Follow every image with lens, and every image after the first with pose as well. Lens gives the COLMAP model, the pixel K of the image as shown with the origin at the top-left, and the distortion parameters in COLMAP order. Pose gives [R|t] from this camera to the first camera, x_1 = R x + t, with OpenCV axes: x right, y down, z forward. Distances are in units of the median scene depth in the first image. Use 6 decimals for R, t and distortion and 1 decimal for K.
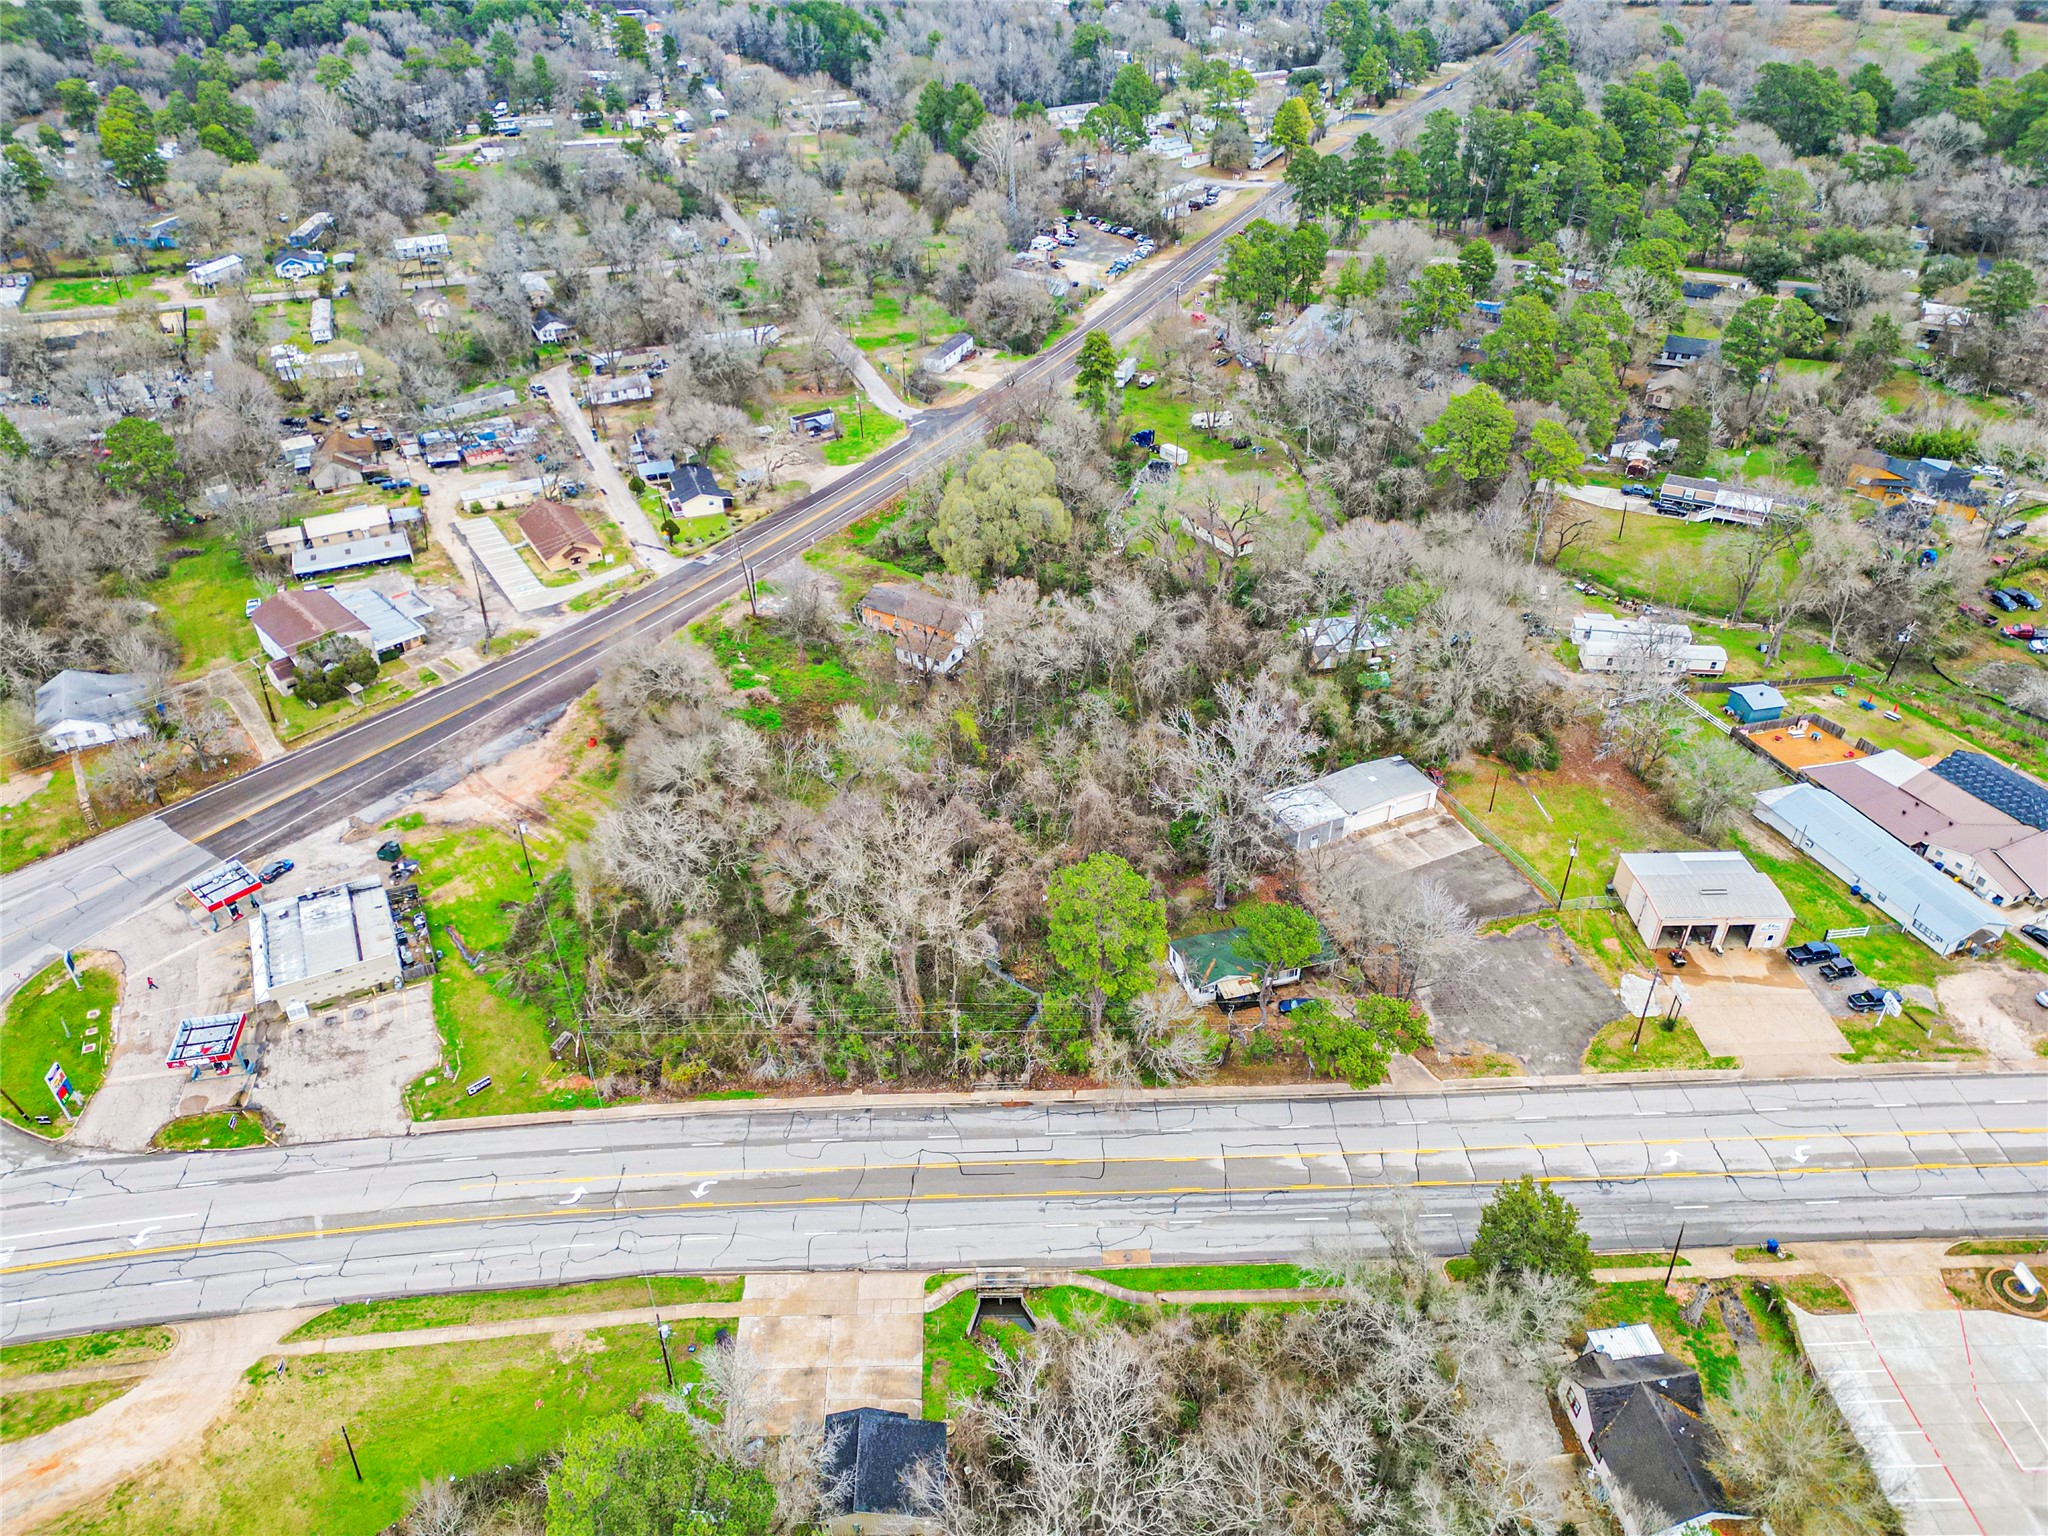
lens RADIAL K [[1419.1, 0, 1015.7], [0, 1419.1, 767.8], [0, 0, 1]] dist [0.076250, -0.069523]
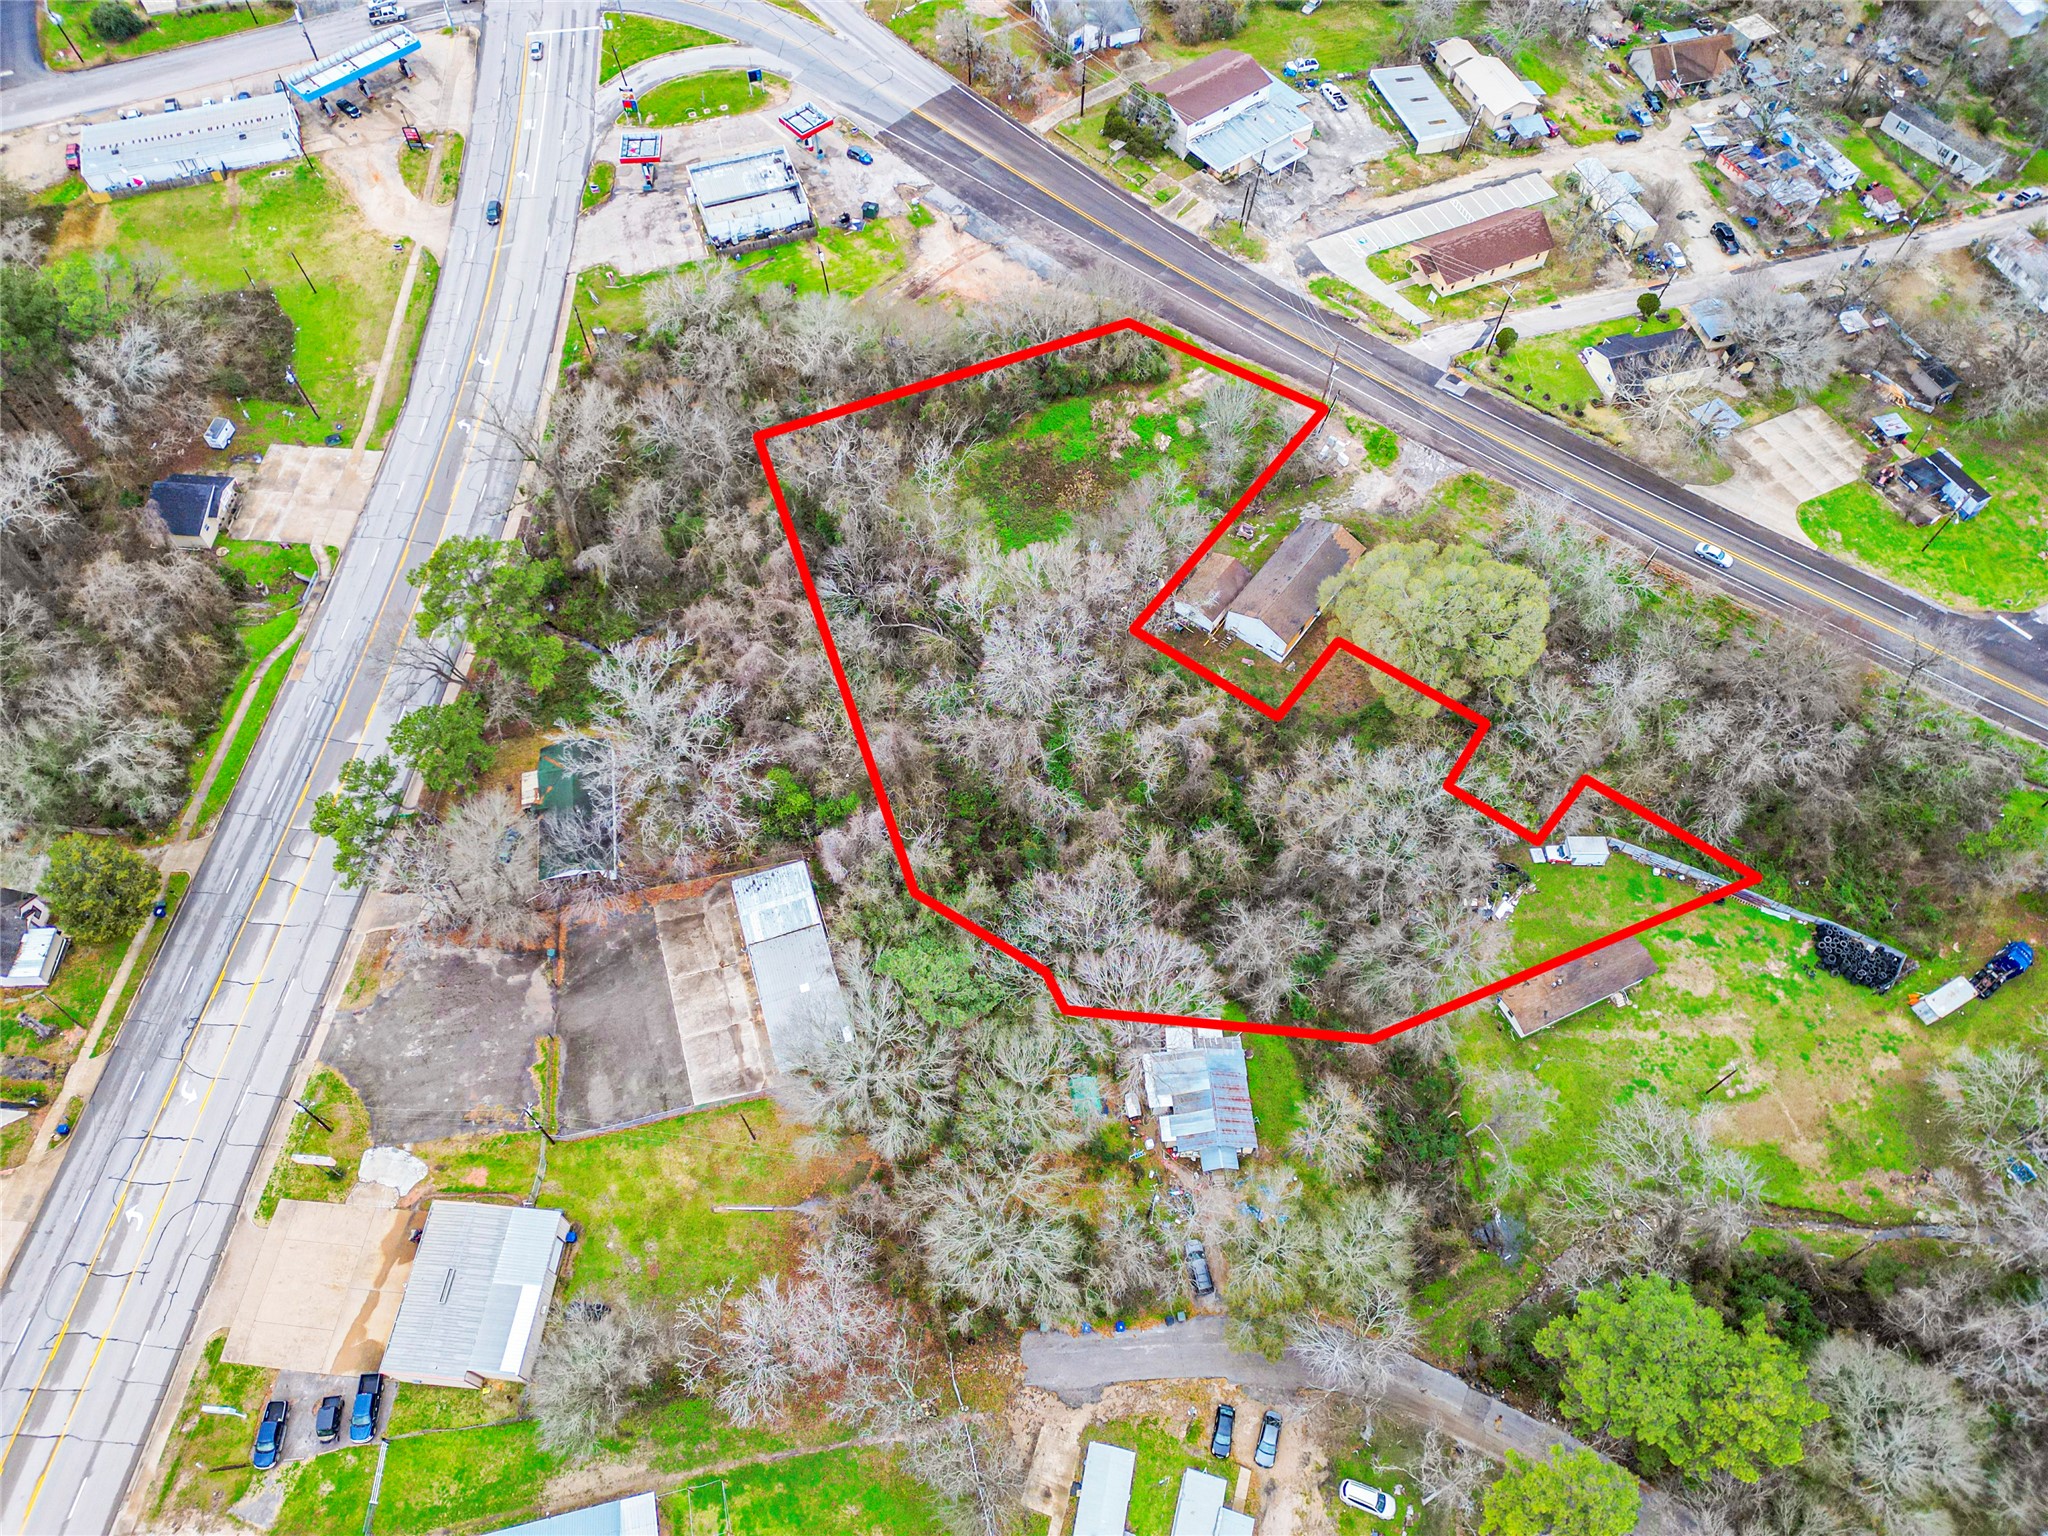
lens RADIAL K [[1419.1, 0, 1015.7], [0, 1419.1, 767.8], [0, 0, 1]] dist [0.076250, -0.069523]
pose [[-0.112284, 0.850741, -0.513450, 0.593163], [-0.576098, 0.365280, 0.731219, -0.751683], [0.809632, 0.377902, 0.449096, 0.761083]]
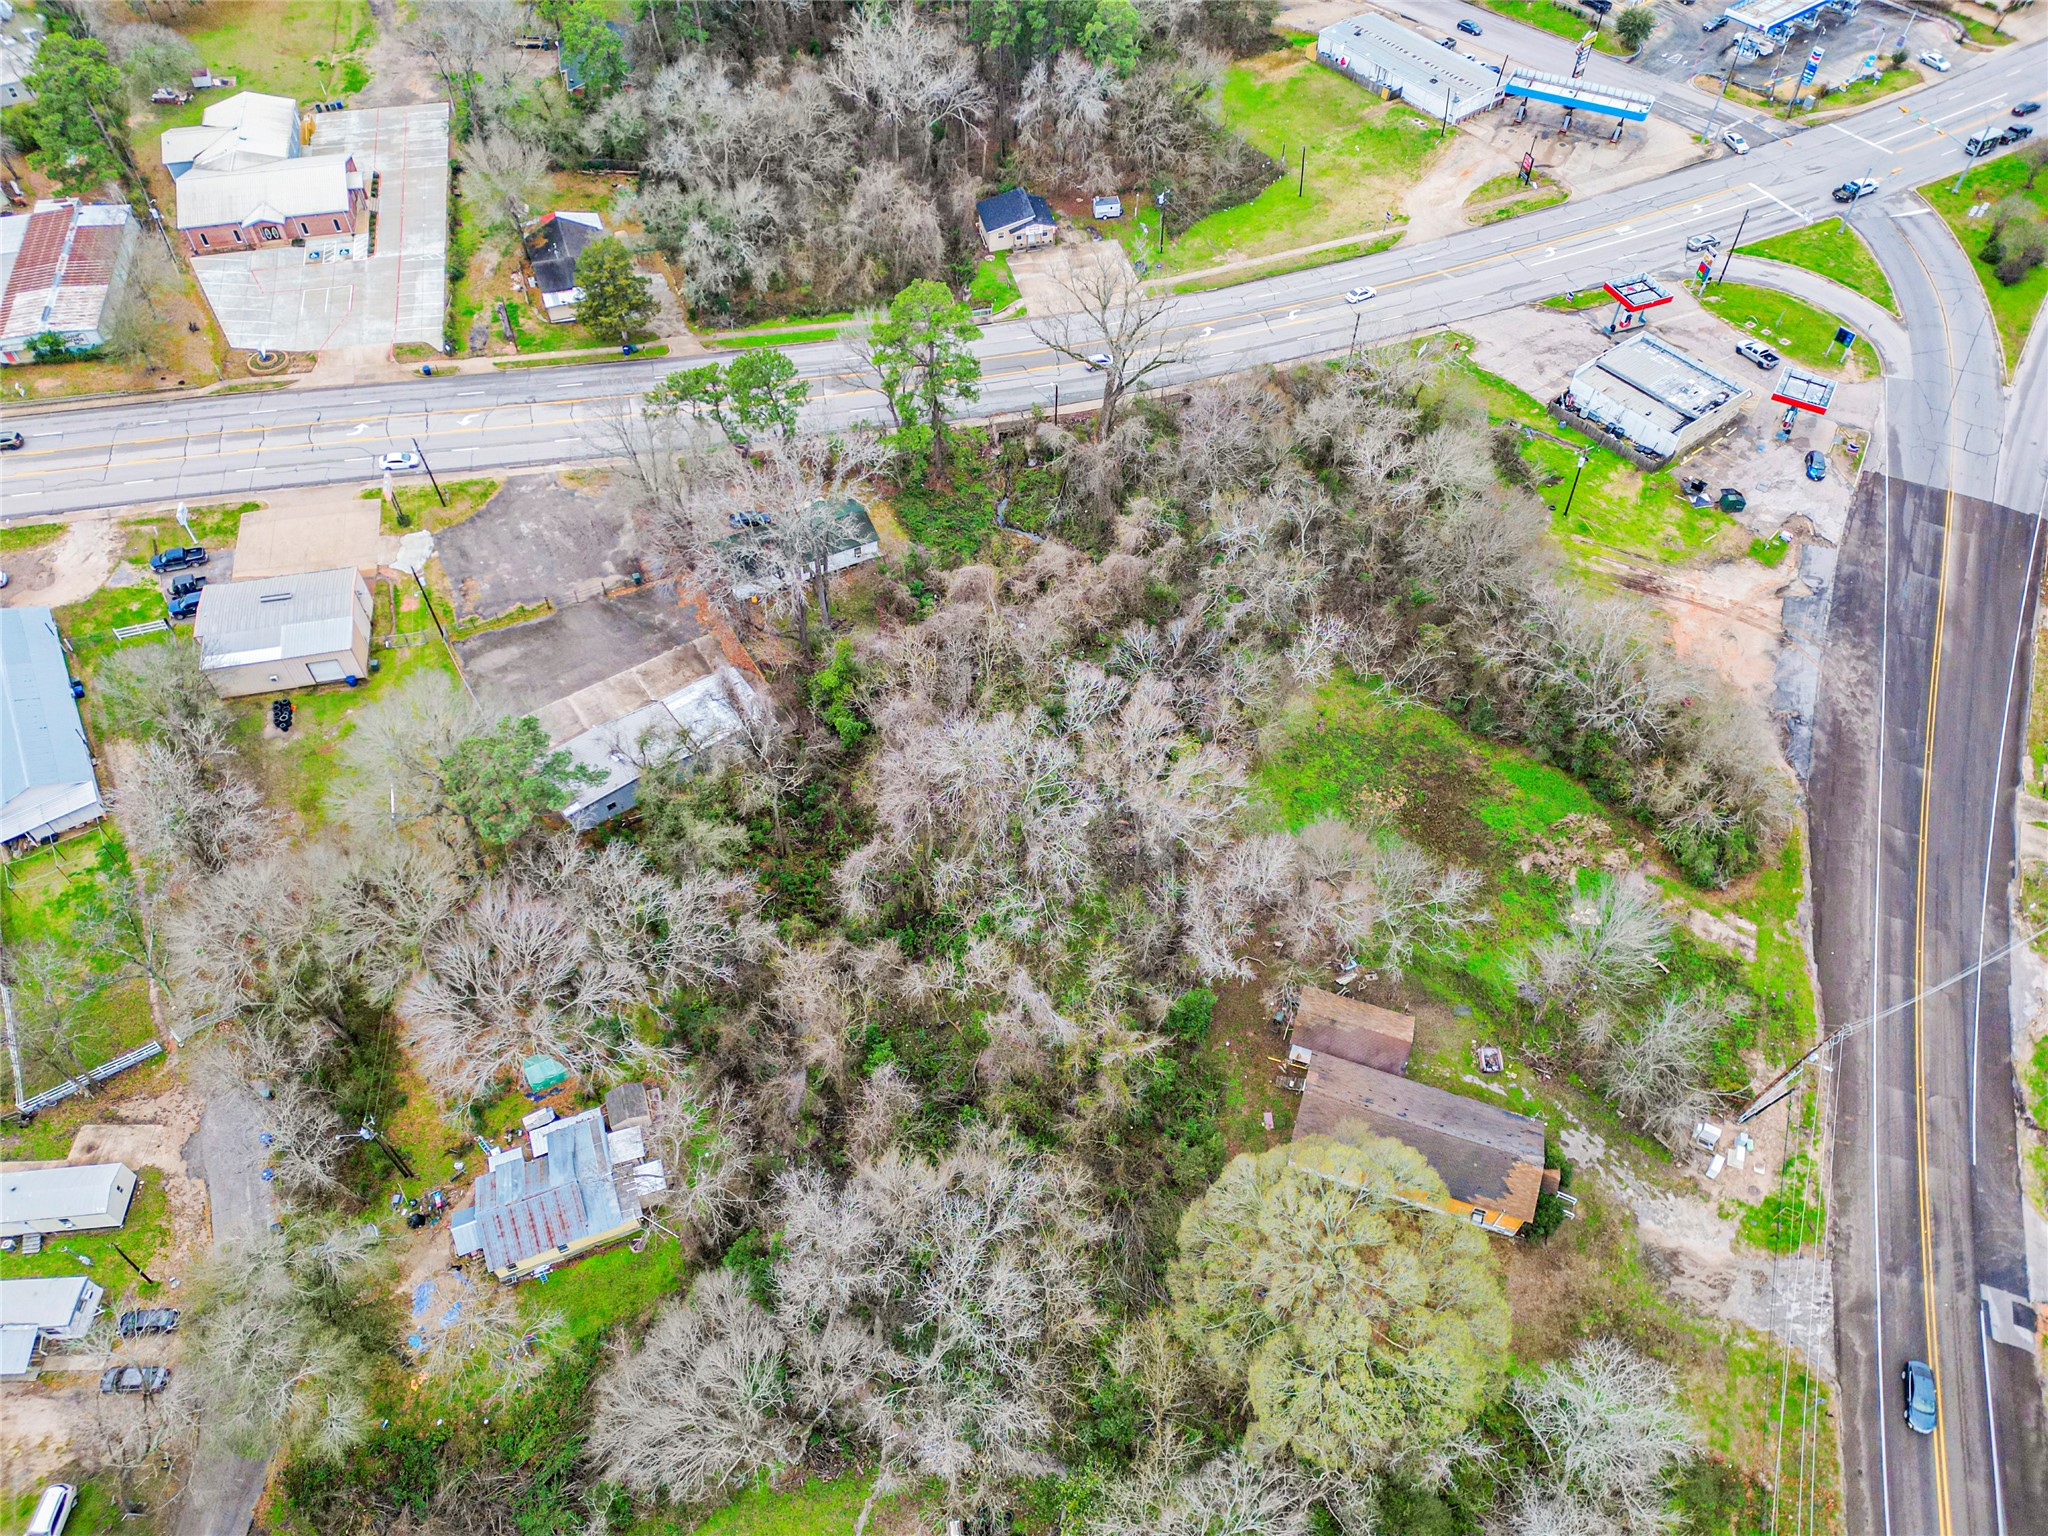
lens RADIAL K [[1419.1, 0, 1015.7], [0, 1419.1, 767.8], [0, 0, 1]] dist [0.076250, -0.069523]
pose [[-0.980588, 0.155170, -0.119872, 0.151711], [-0.109786, 0.072048, 0.991341, -0.816368], [0.162463, 0.985257, -0.053614, 1.184195]]
